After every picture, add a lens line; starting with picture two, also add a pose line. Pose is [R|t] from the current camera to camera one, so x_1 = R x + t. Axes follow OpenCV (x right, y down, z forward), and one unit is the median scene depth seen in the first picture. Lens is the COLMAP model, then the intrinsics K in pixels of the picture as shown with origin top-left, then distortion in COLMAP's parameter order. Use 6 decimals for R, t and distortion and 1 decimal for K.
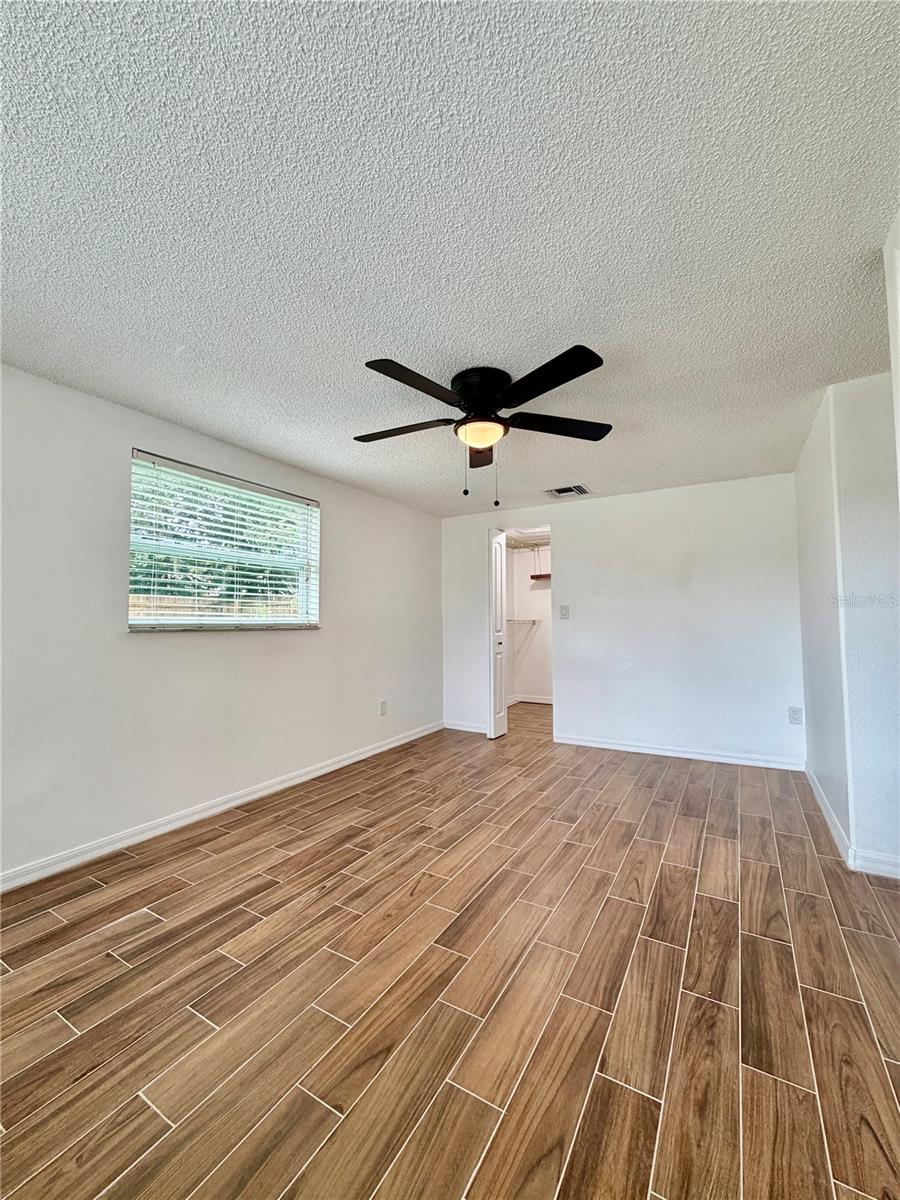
lens RADIAL K [[479.2, 0, 451.6], [0, 479.2, 597.6], [0, 0, 1]] dist [-0.000939, 0.000063]
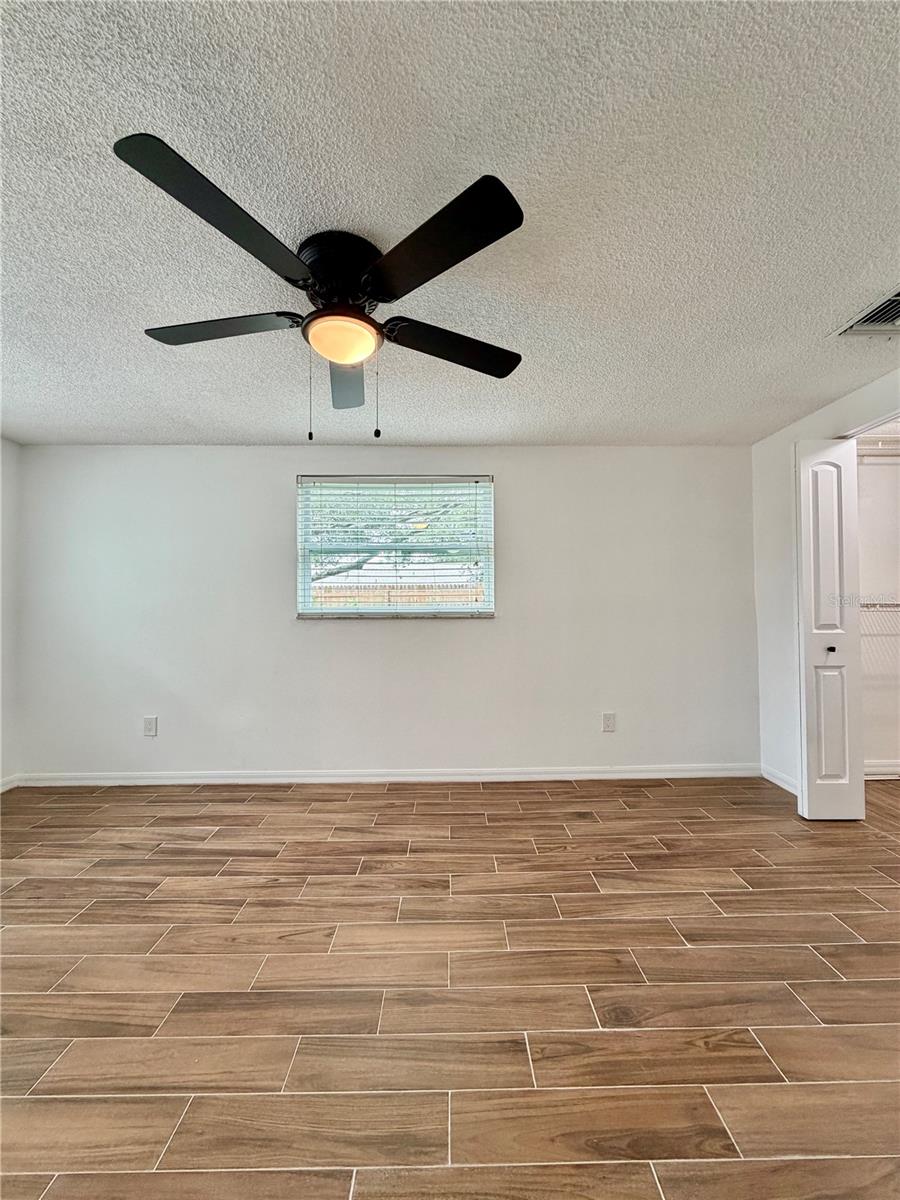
lens RADIAL K [[479.2, 0, 451.6], [0, 479.2, 597.6], [0, 0, 1]] dist [-0.000939, 0.000063]
pose [[0.518334, -0.019681, -0.854952, 0.649776], [0.048868, 0.998783, 0.006636, 0.025483], [0.853781, -0.045219, 0.518665, 0.683107]]
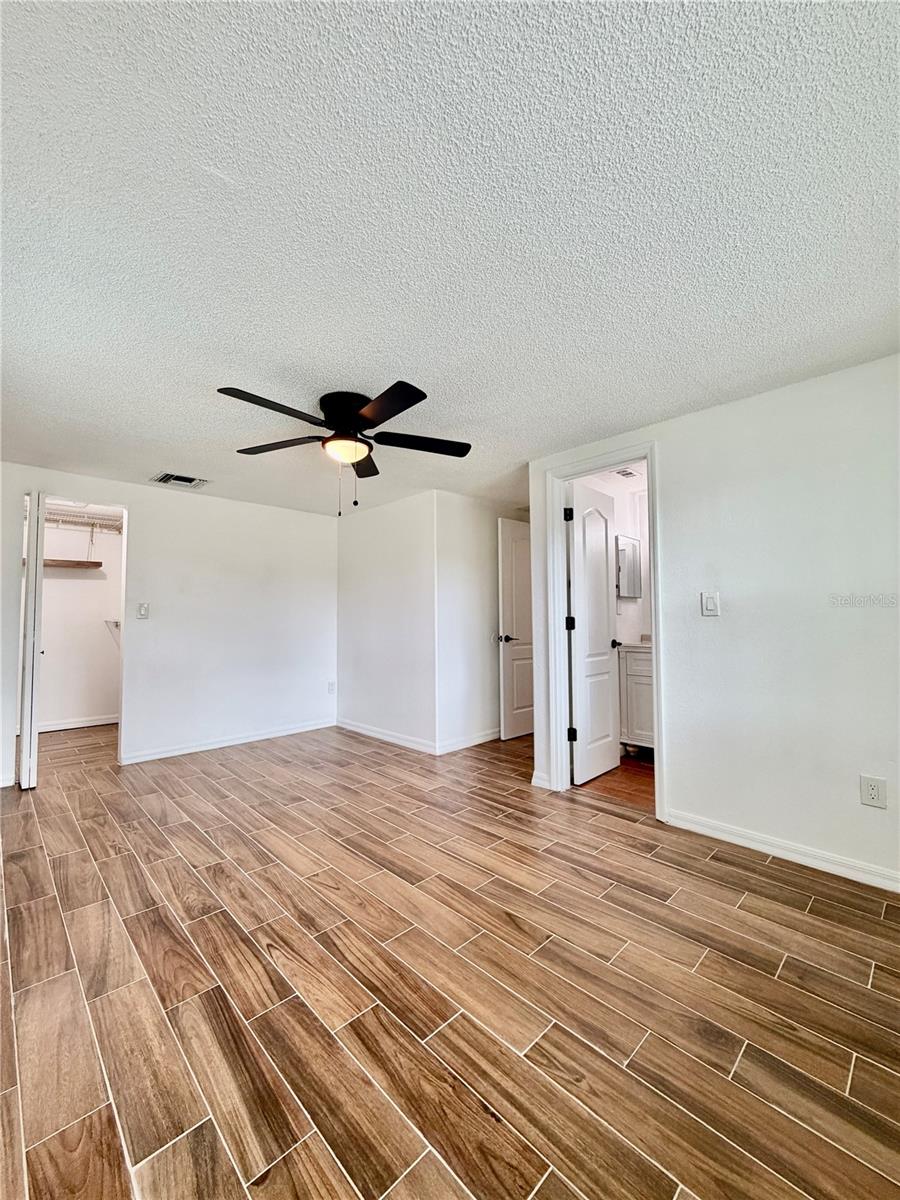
lens RADIAL K [[479.2, 0, 451.6], [0, 479.2, 597.6], [0, 0, 1]] dist [-0.000939, 0.000063]
pose [[0.259103, 0.048988, 0.964606, -0.831283], [-0.044698, 0.998251, -0.038691, 0.026480], [-0.964815, -0.033091, 0.260840, 0.422209]]
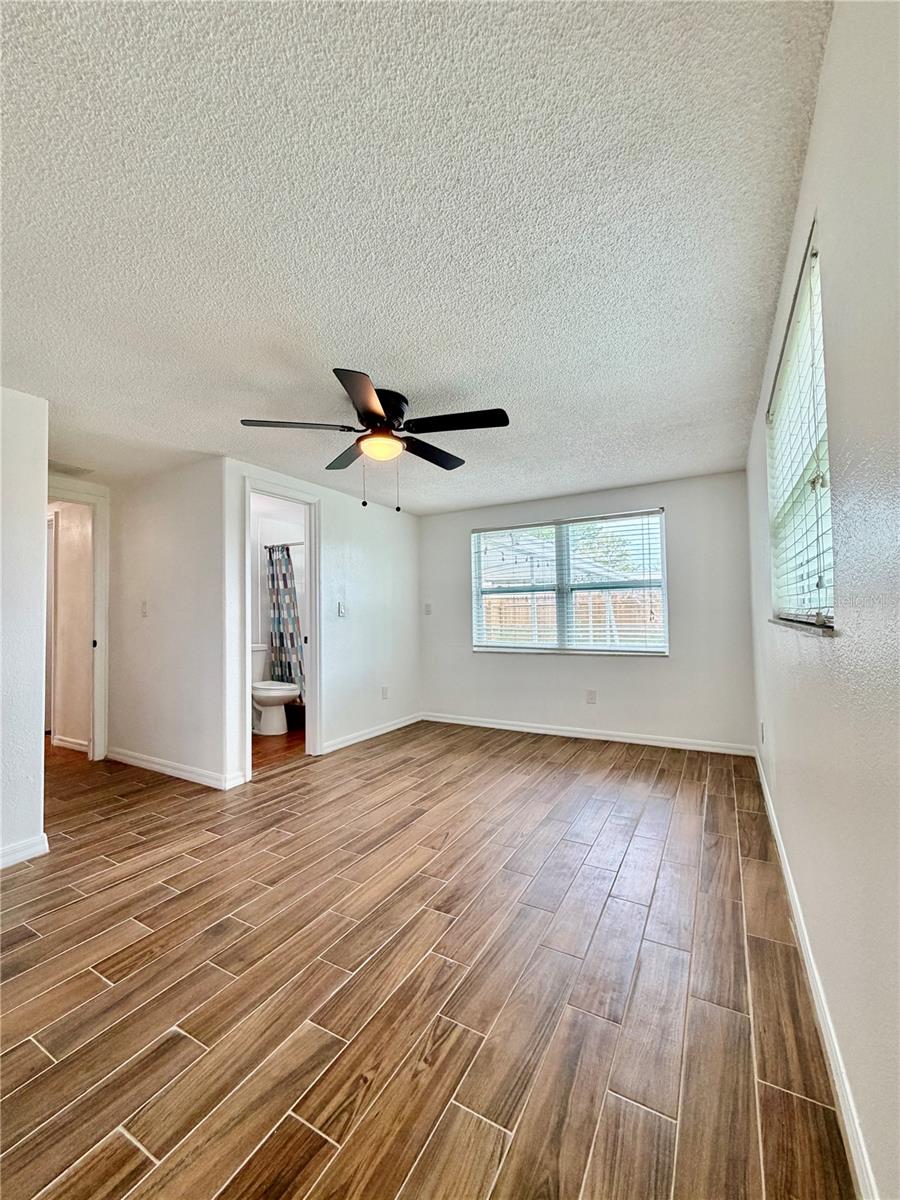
lens RADIAL K [[481.4, 0, 448.6], [0, 481.4, 595.7], [0, 0, 1]] dist [-0.001051, 0.000034]
pose [[-0.999662, 0.018635, -0.018134, -0.061058], [0.020194, 0.995739, -0.089983, 0.090093], [0.016380, -0.090319, -0.995778, 1.870760]]
